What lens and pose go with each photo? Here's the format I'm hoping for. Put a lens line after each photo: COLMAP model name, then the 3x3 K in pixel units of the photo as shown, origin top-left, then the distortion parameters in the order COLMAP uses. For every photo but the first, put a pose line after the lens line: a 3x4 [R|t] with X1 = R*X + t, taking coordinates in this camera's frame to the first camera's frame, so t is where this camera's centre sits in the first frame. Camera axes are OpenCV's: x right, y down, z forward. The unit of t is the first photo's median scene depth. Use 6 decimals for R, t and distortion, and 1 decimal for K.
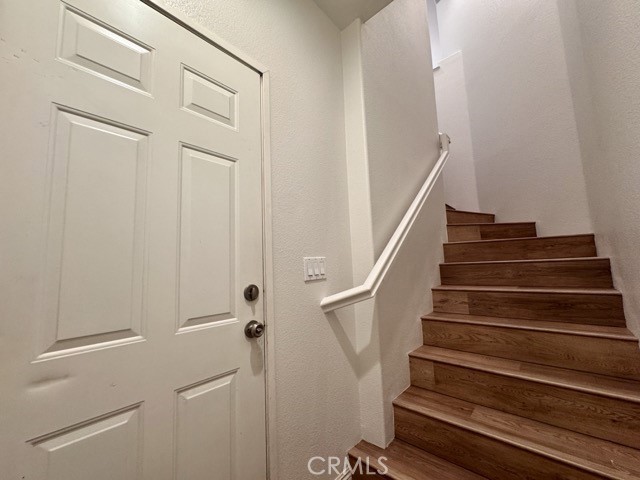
lens RADIAL K [[255.8, 0, 319.7], [0, 255.8, 239.9], [0, 0, 1]] dist [-0.003414, 0.000438]
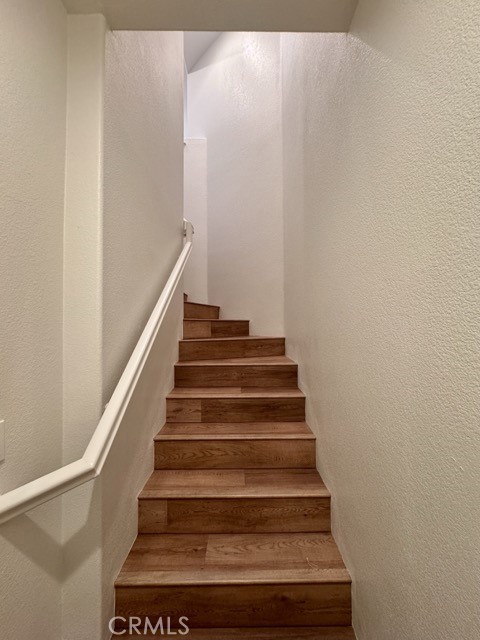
lens RADIAL K [[255.8, 0, 240.7], [0, 255.8, 320.5], [0, 0, 1]] dist [-0.003414, 0.000438]
pose [[0.735227, 0.048498, 0.676084, 0.014252], [-0.094785, 0.994993, 0.031702, -0.173263], [-0.671161, -0.087391, 0.736143, 0.247268]]
